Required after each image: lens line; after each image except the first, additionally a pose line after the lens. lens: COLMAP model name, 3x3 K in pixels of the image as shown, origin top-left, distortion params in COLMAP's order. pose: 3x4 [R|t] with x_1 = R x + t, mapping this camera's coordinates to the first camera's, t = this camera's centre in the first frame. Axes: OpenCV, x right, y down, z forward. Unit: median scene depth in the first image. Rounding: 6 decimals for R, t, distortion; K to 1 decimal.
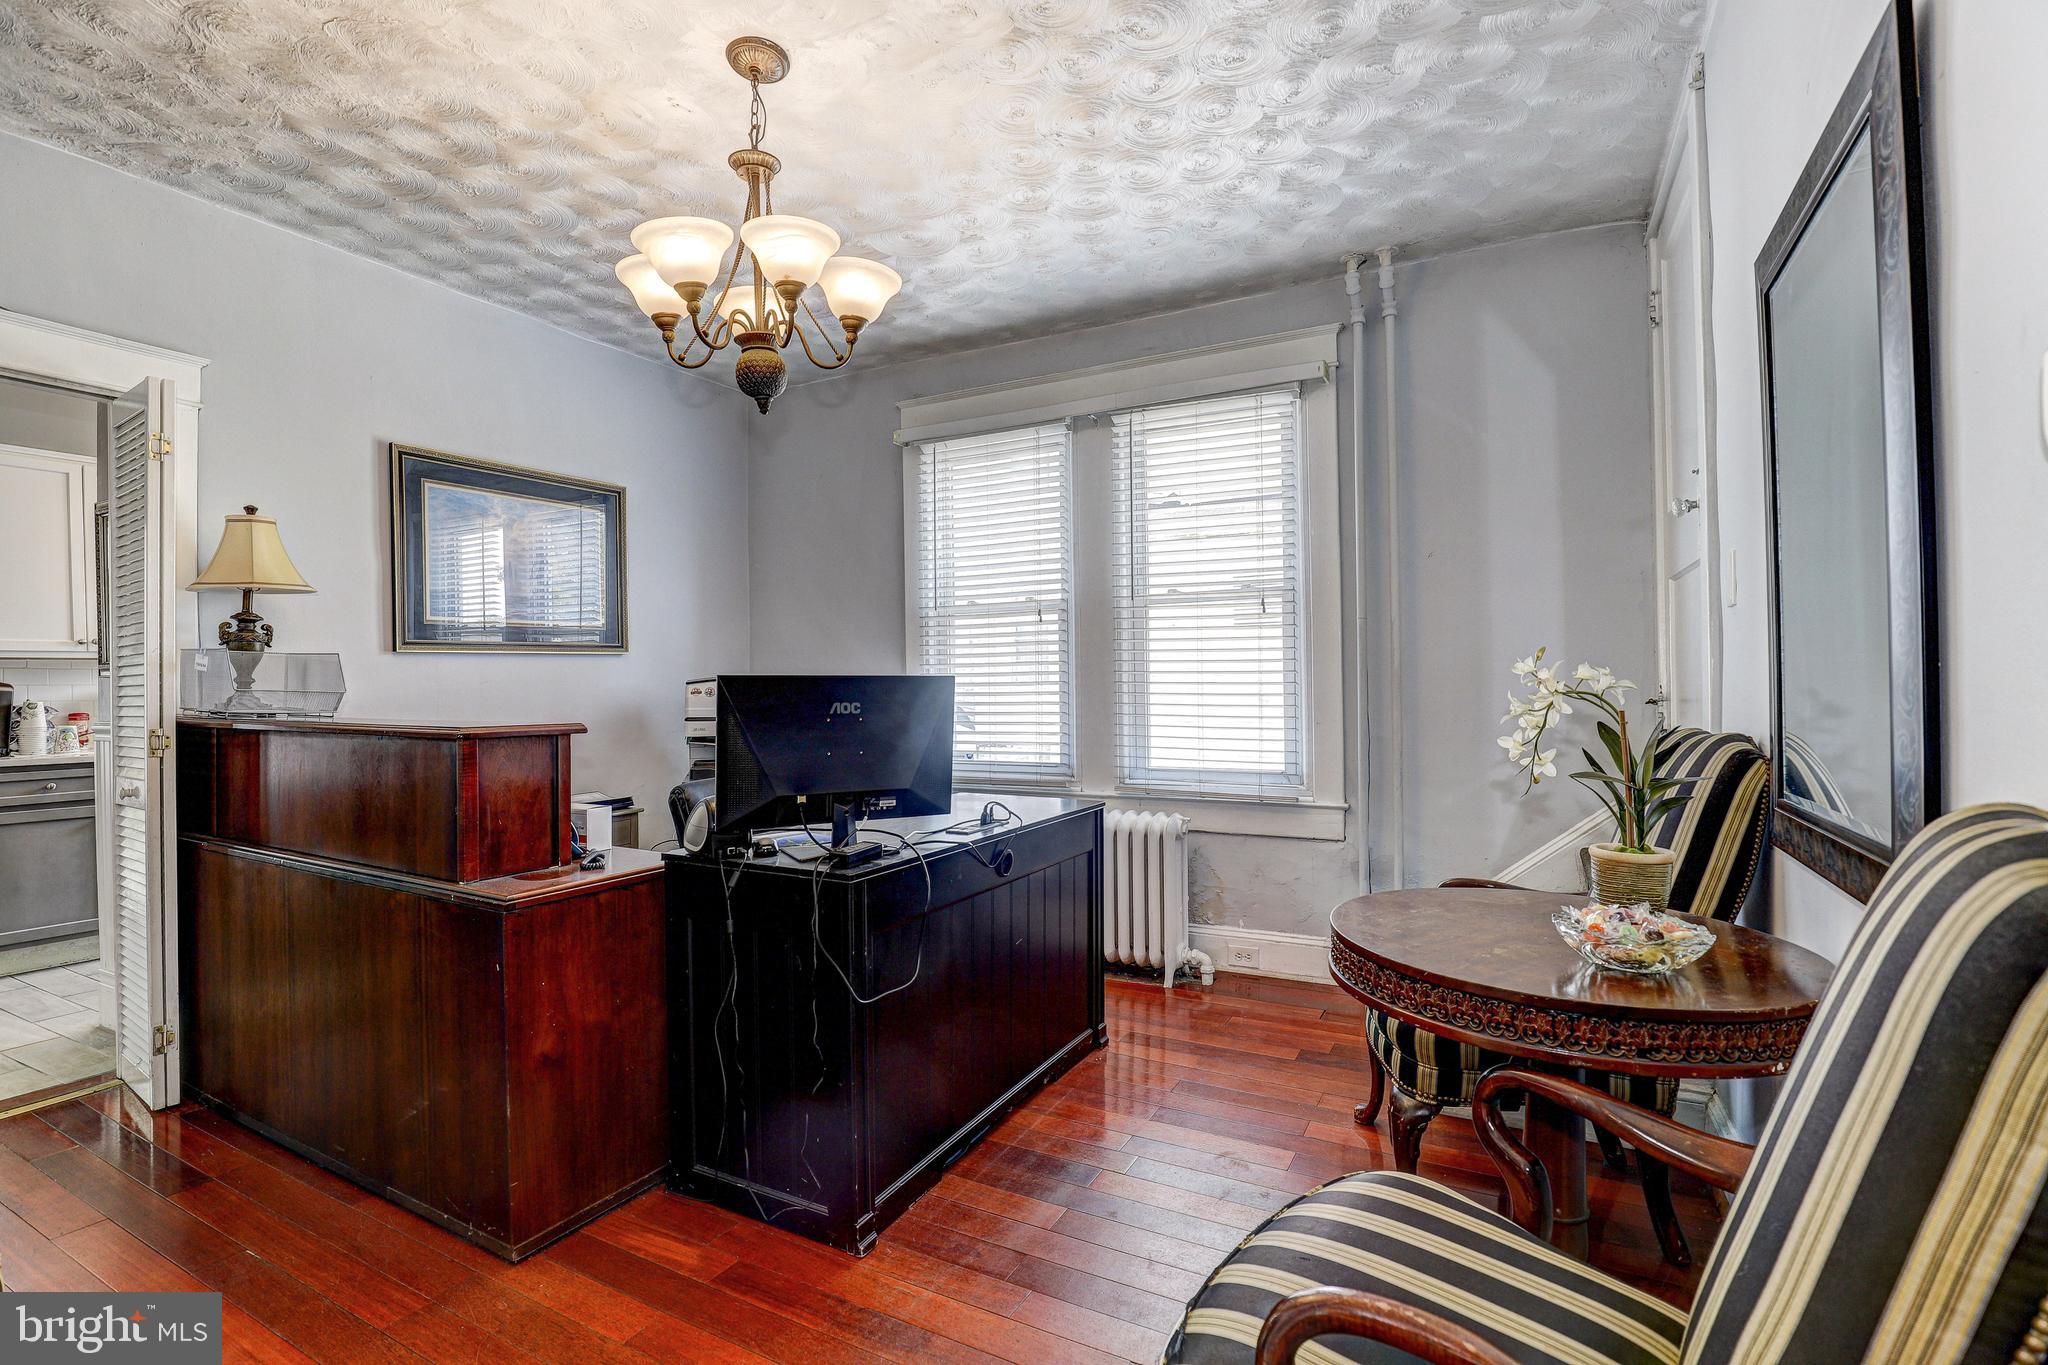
lens RADIAL K [[938.2, 0, 1022.7], [0, 938.2, 683.0], [0, 0, 1]] dist [-0.037241, 0.008149]
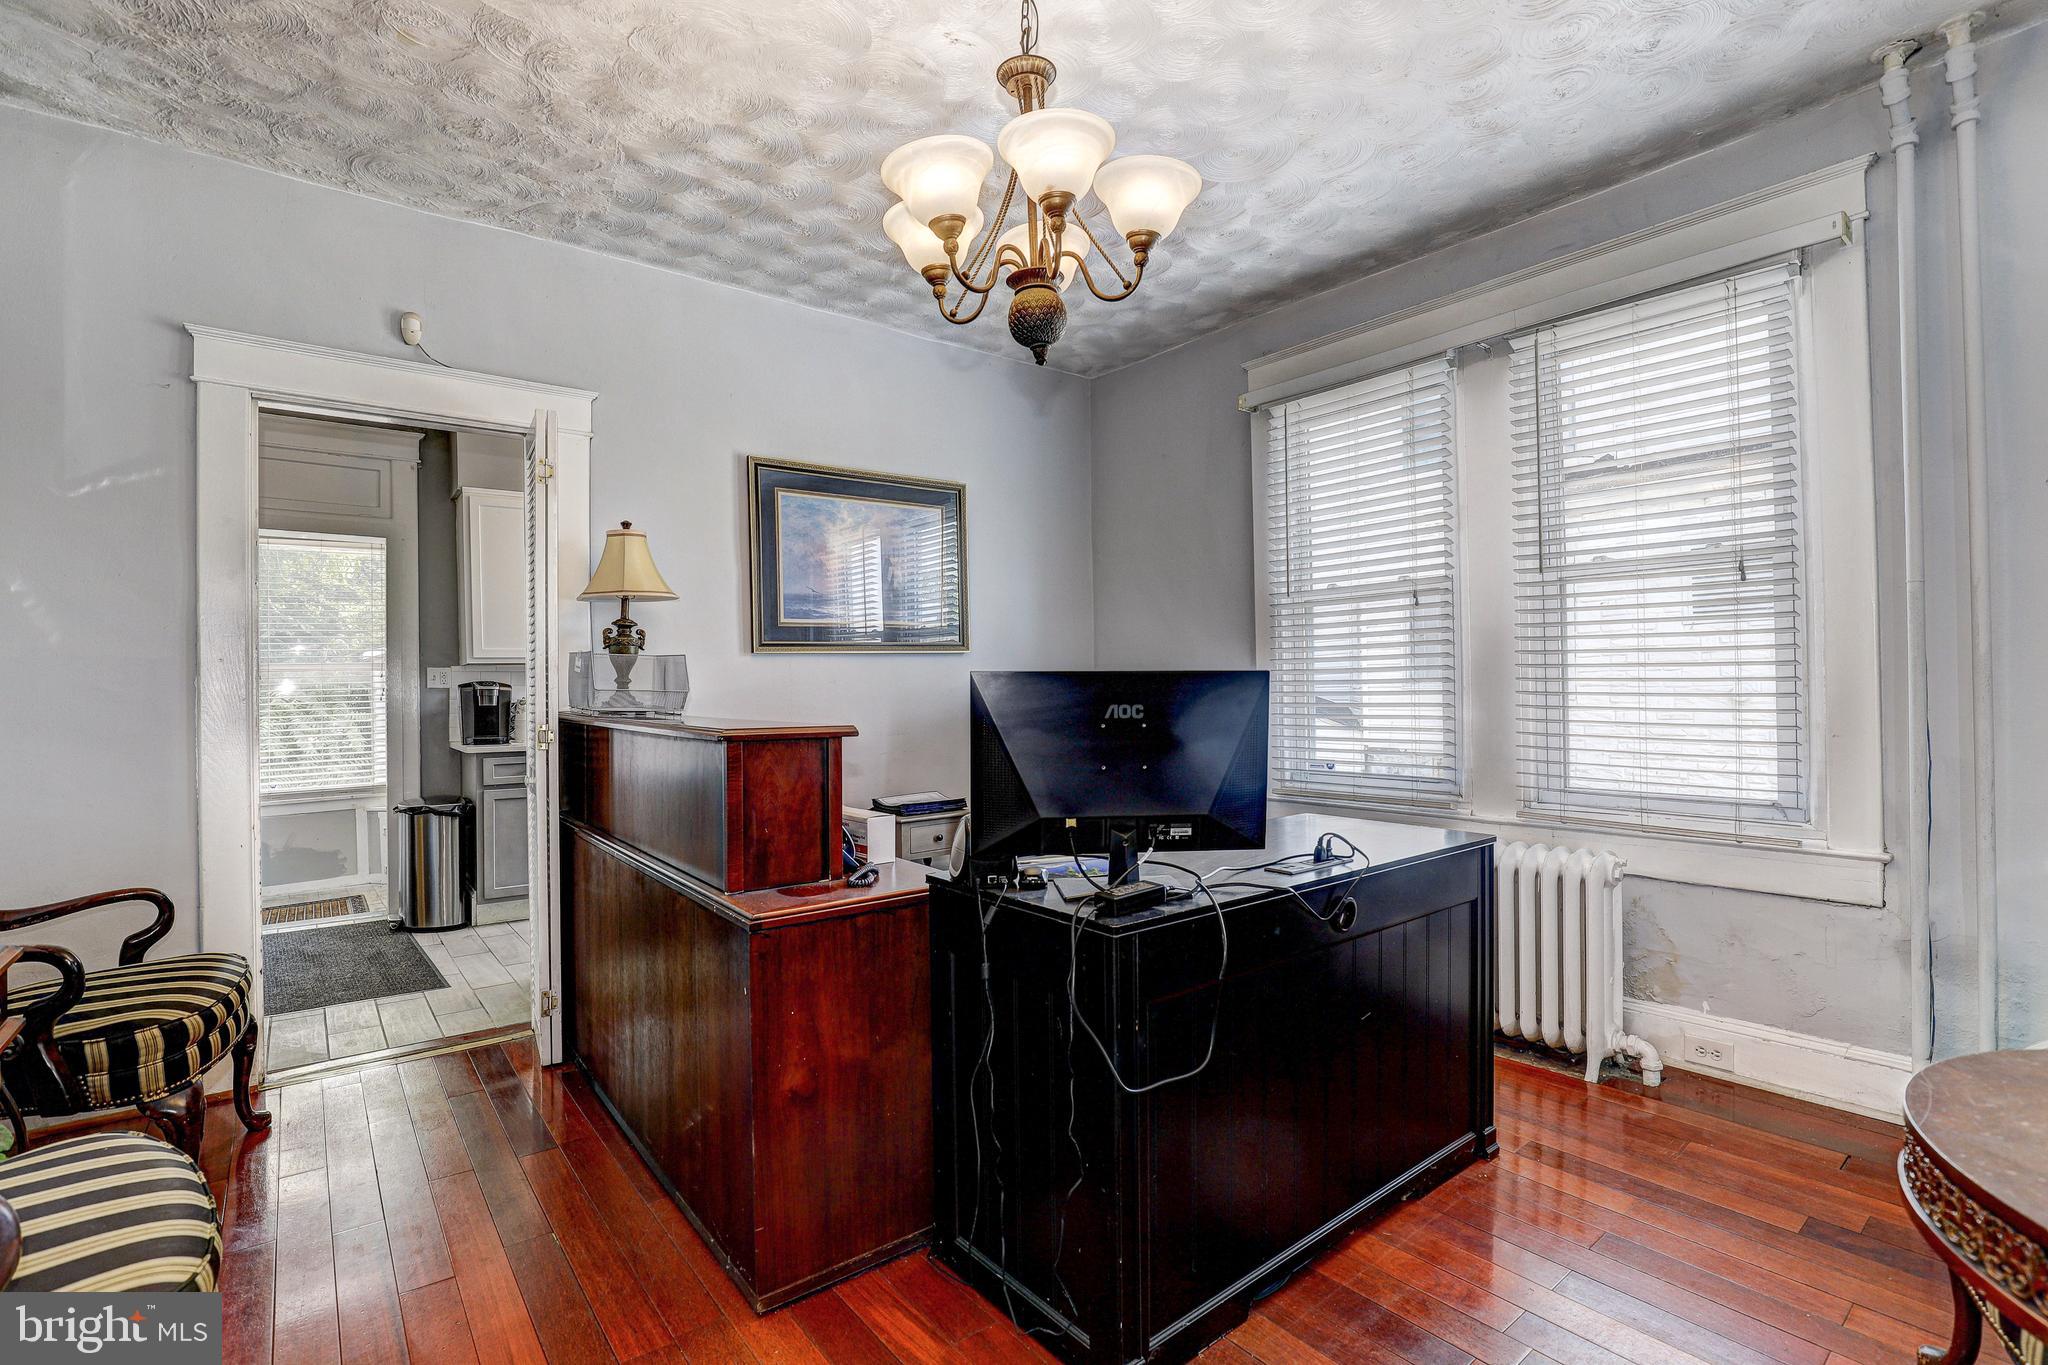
lens RADIAL K [[938.2, 0, 1028.3], [0, 938.2, 683.5], [0, 0, 1]] dist [-0.037241, 0.008149]
pose [[0.920175, -0.003217, -0.391495, 0.035947], [0.004078, 0.999991, 0.001368, 0.000959], [0.391487, -0.002855, 0.920179, 0.167838]]
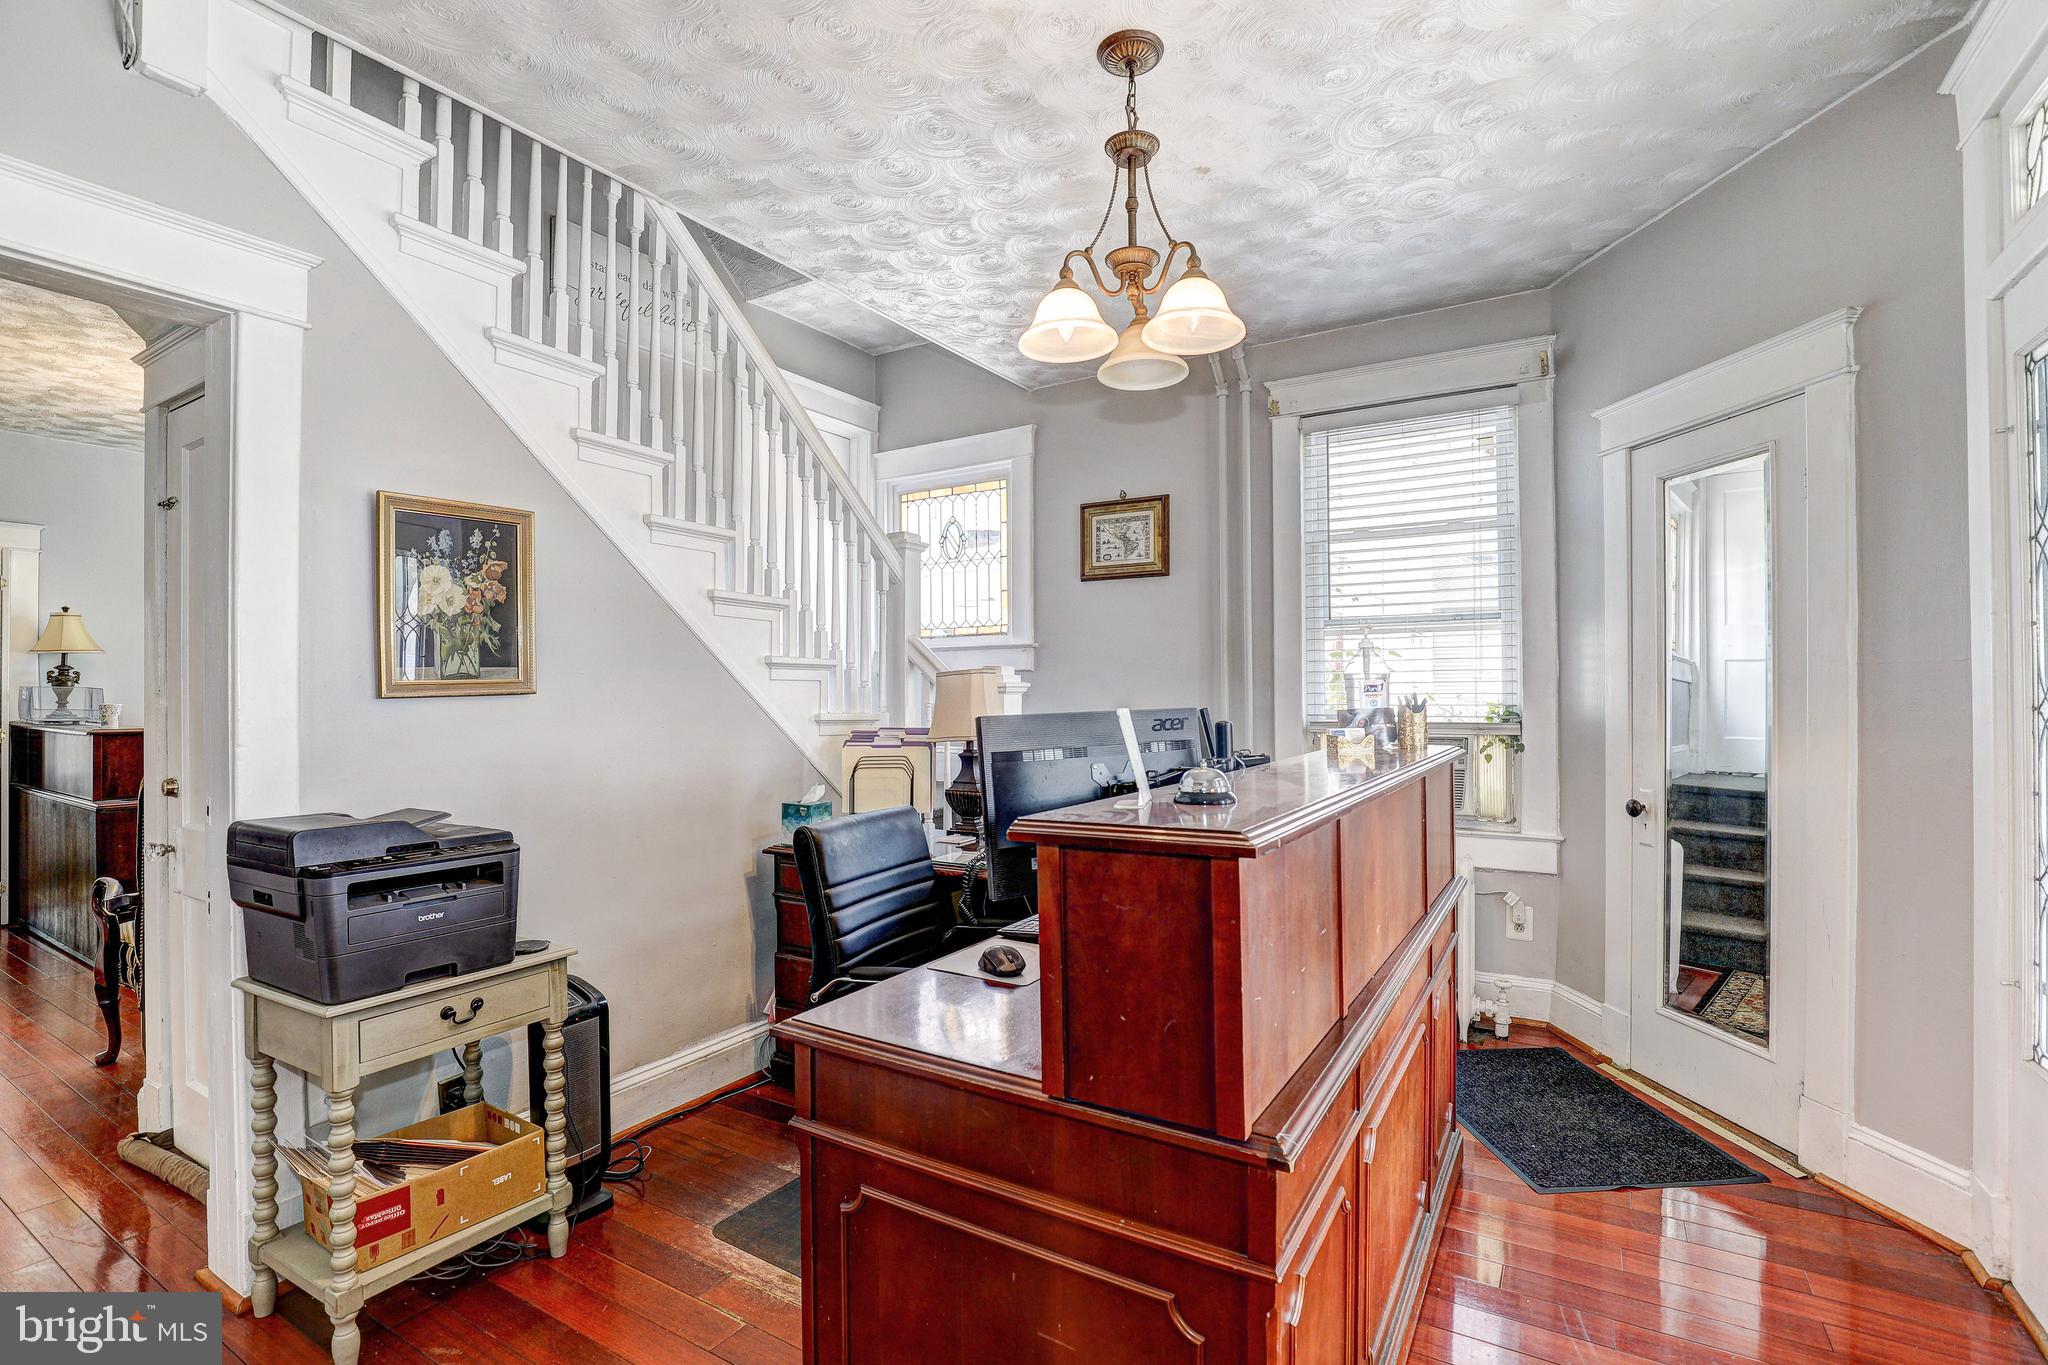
lens RADIAL K [[938.2, 0, 1026.4], [0, 938.2, 684.8], [0, 0, 1]] dist [-0.037241, 0.008149]
pose [[0.998633, 0.006806, -0.051826, 1.195792], [-0.006856, 0.999976, -0.000789, -0.050840], [0.051819, 0.001143, 0.998656, -0.727653]]
